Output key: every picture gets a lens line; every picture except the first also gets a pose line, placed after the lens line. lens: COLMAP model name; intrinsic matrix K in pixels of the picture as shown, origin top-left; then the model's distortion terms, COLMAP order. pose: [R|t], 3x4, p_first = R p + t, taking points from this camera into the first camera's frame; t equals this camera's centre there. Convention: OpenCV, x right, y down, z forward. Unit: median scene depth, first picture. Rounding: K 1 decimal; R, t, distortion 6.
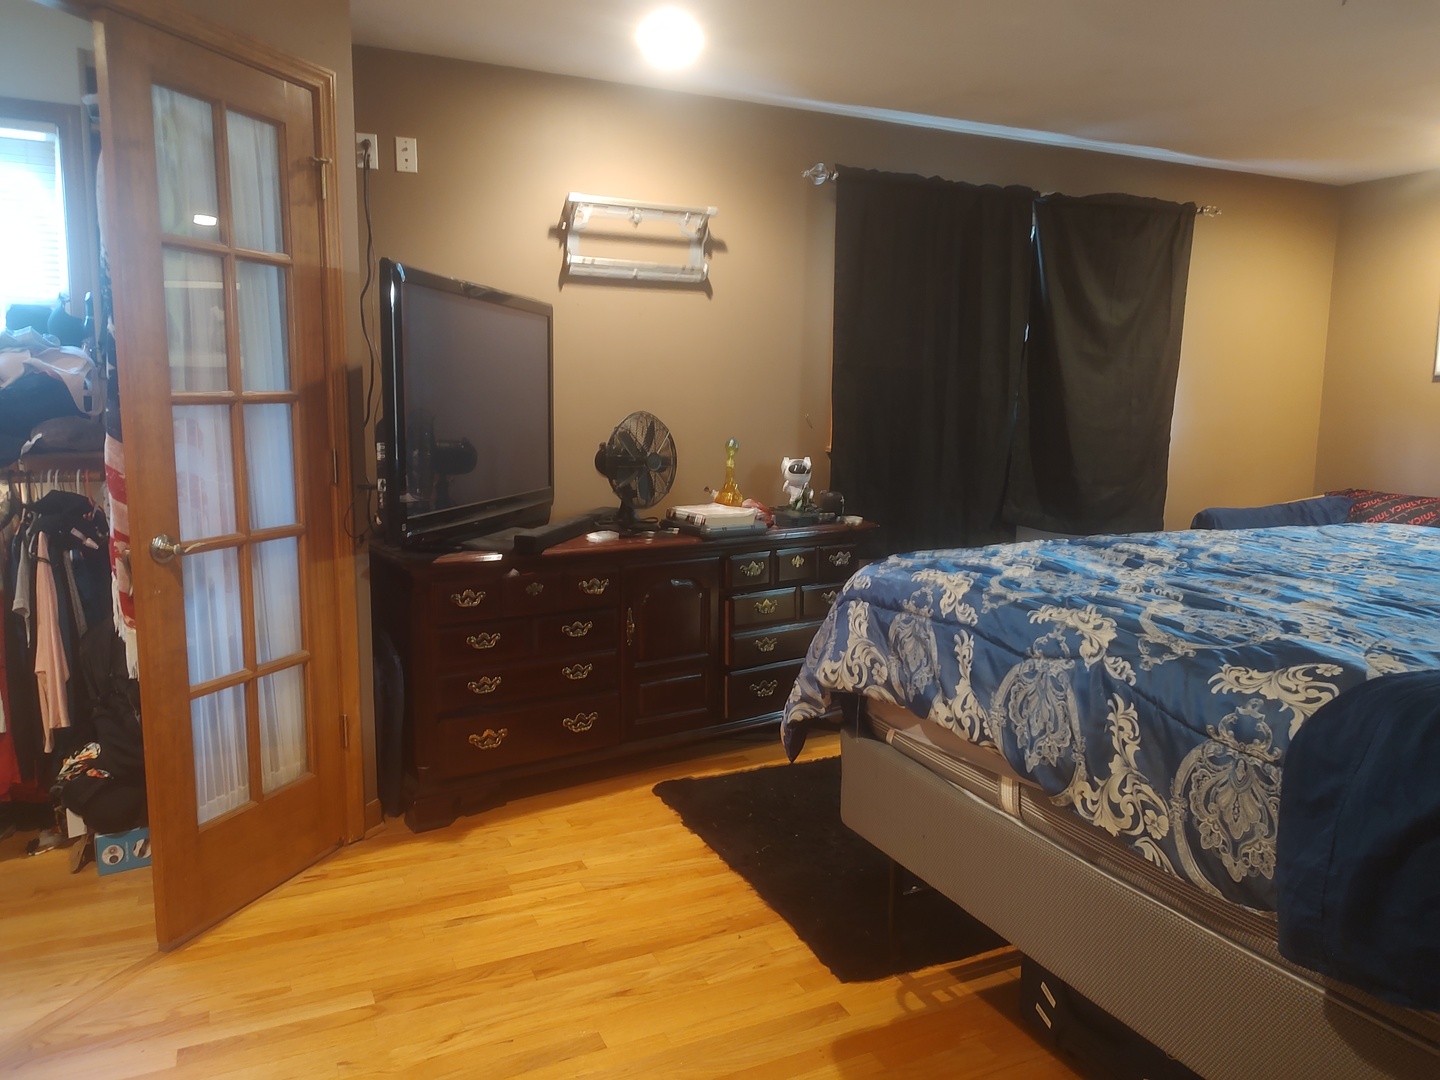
lens RADIAL K [[1026.2, 0, 720.0], [0, 1026.2, 540.0], [0, 0, 1]] dist [-0.002745, -0.008174]
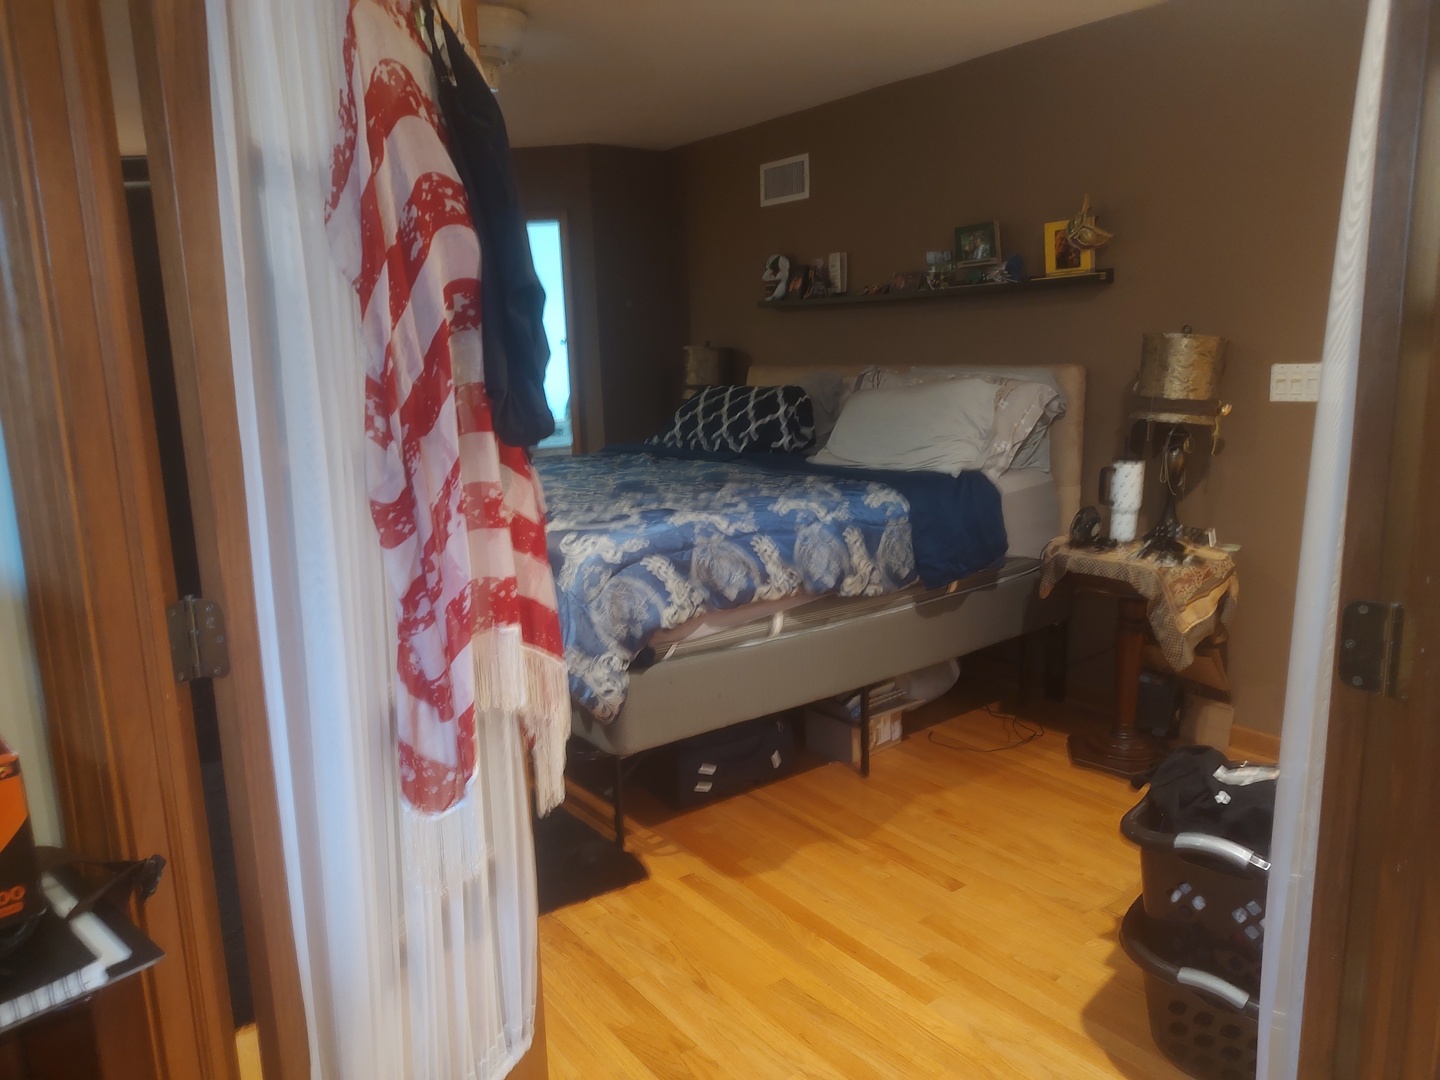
lens RADIAL K [[1026.2, 0, 720.0], [0, 1026.2, 540.0], [0, 0, 1]] dist [-0.002745, -0.008174]
pose [[-0.224980, -0.181993, 0.957216, -0.861110], [0.152721, 0.963672, 0.219116, -0.176816], [-0.962320, 0.195483, -0.189012, 0.942620]]
